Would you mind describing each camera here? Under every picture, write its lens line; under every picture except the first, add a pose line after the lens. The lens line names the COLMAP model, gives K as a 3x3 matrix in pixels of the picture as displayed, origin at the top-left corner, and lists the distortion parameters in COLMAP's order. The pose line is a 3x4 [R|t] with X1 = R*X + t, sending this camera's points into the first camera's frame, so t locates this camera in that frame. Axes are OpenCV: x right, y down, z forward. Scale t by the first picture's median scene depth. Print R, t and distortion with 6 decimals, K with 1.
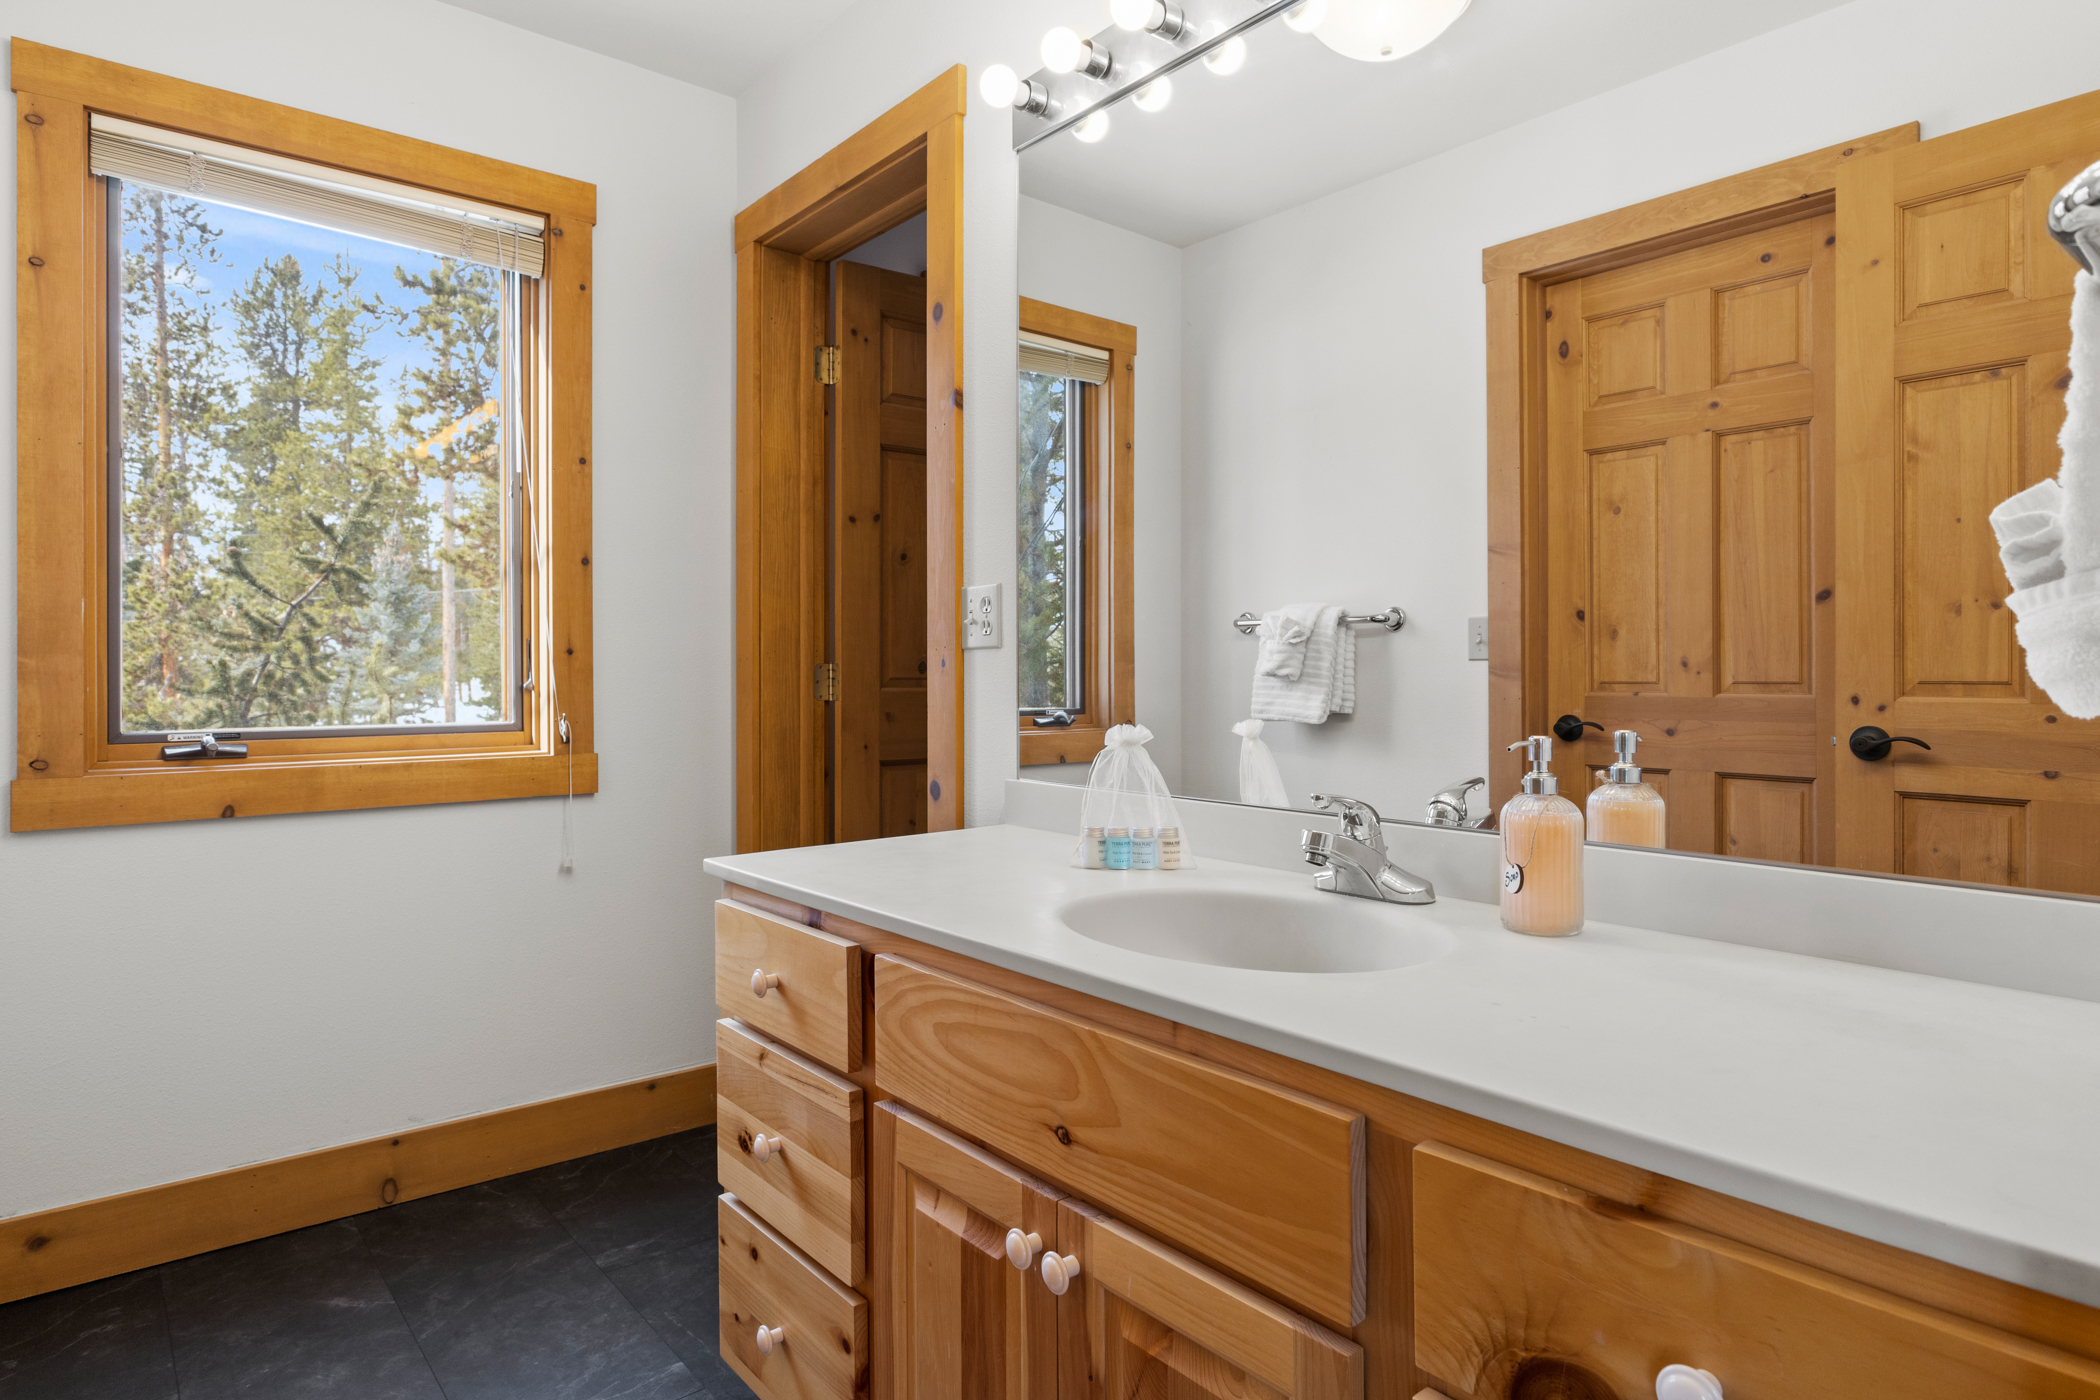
lens RADIAL K [[1166.6, 0, 1049.8], [0, 1166.6, 687.3], [0, 0, 1]] dist [0.037478, 0.000279]
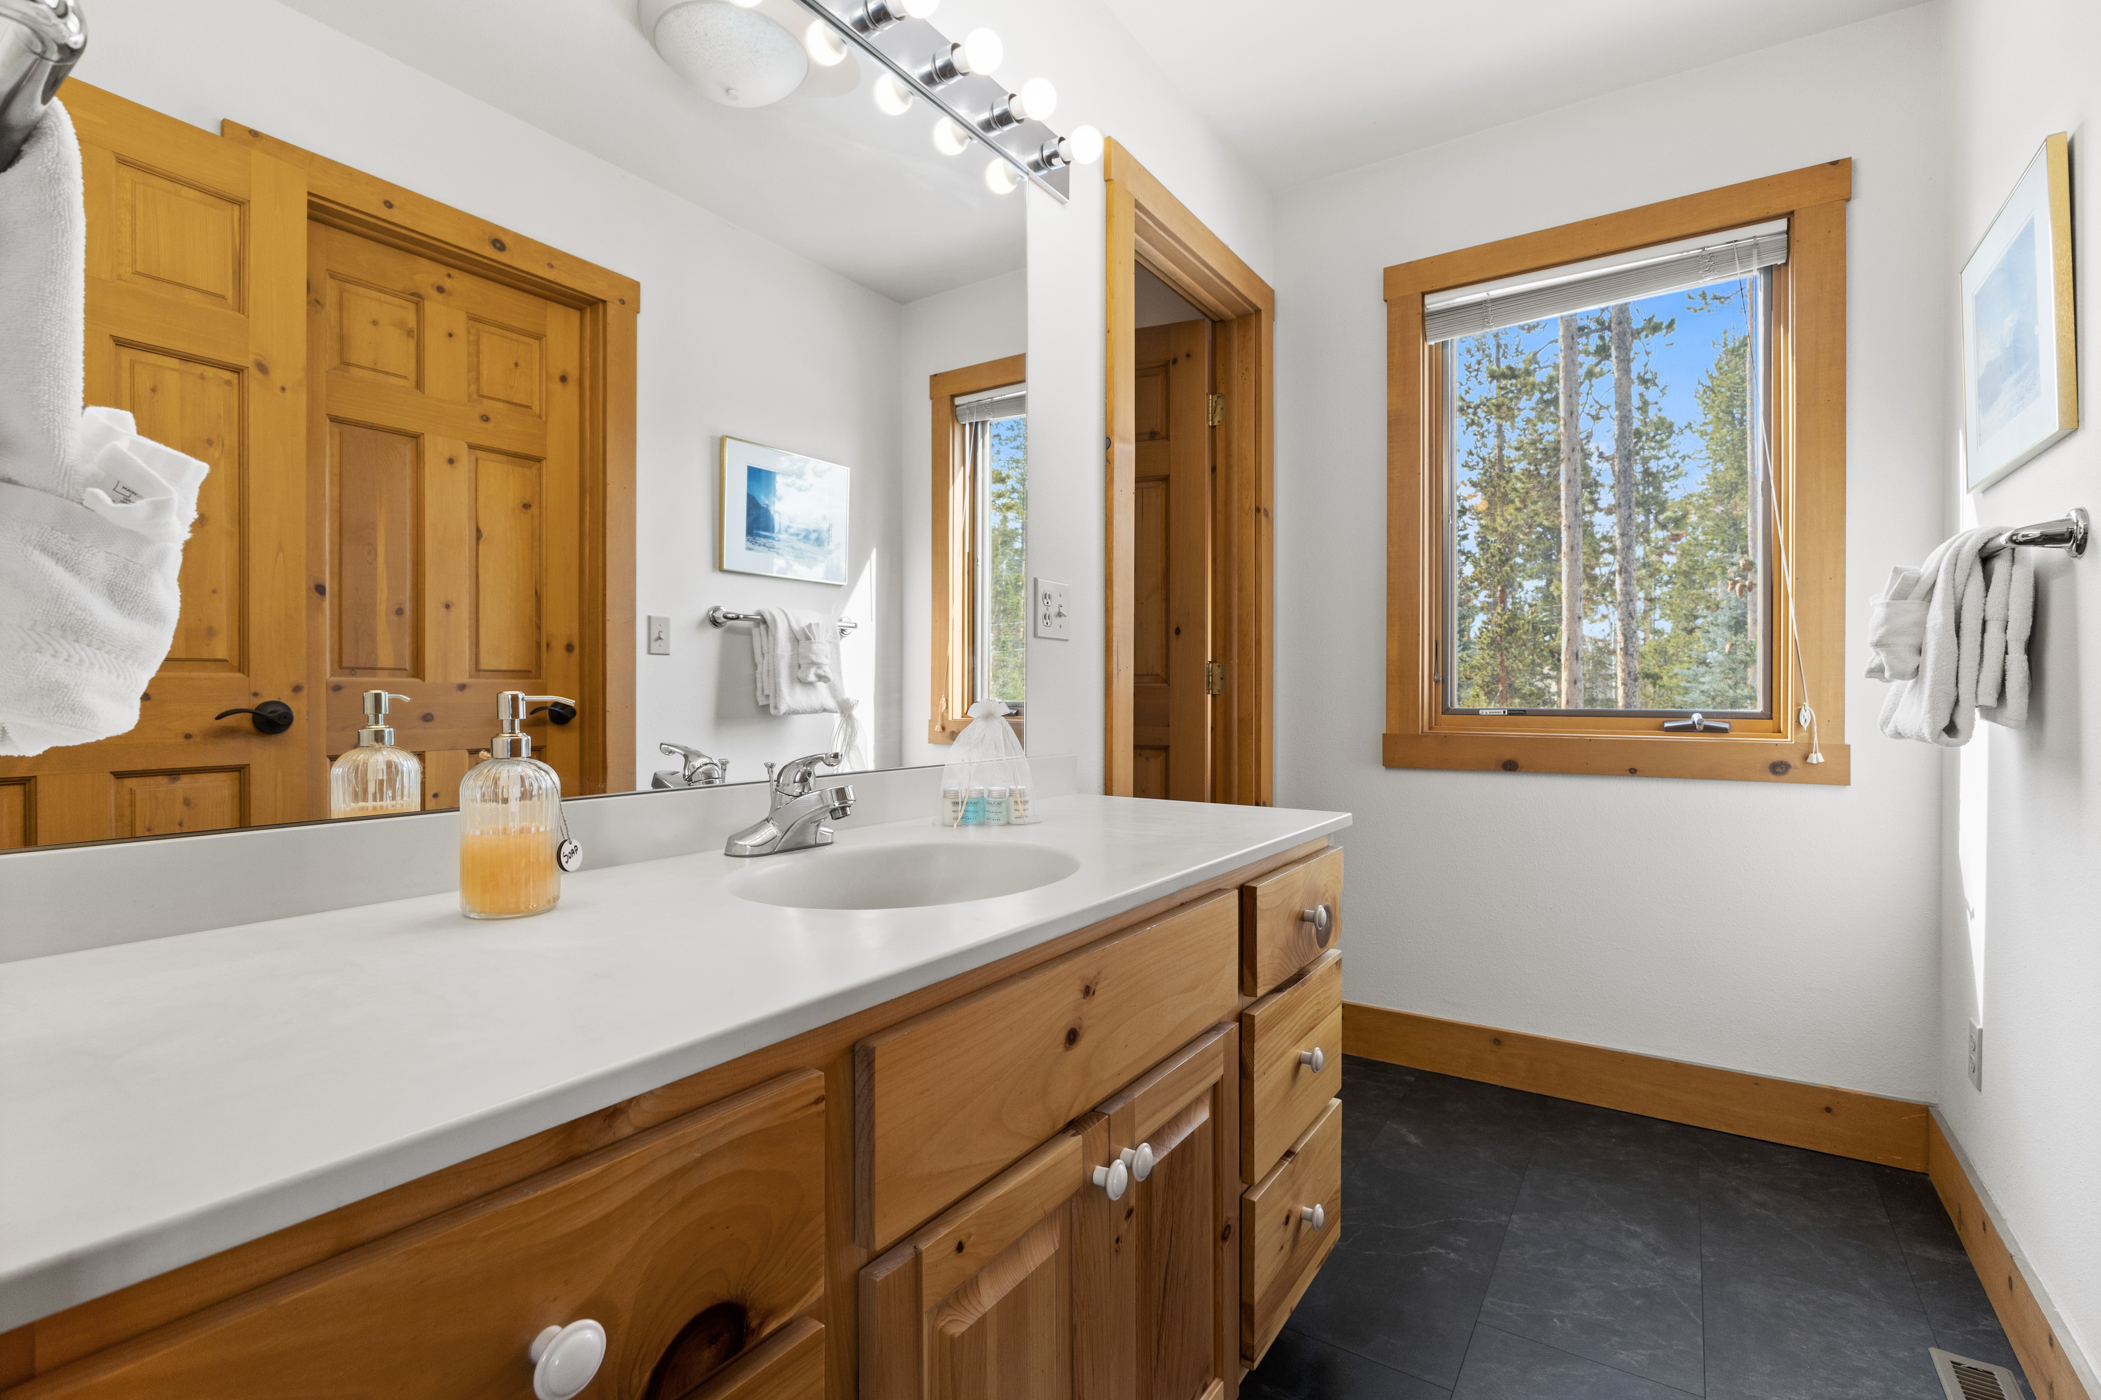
lens RADIAL K [[957.5, 0, 1049.5], [0, 957.5, 667.1], [0, 0, 1]] dist [0.018474, -0.000050]
pose [[0.275680, -0.000939, -0.961249, 0.211458], [-0.007741, 0.999965, -0.003197, -0.000951], [0.961218, 0.008322, 0.275663, 0.166379]]
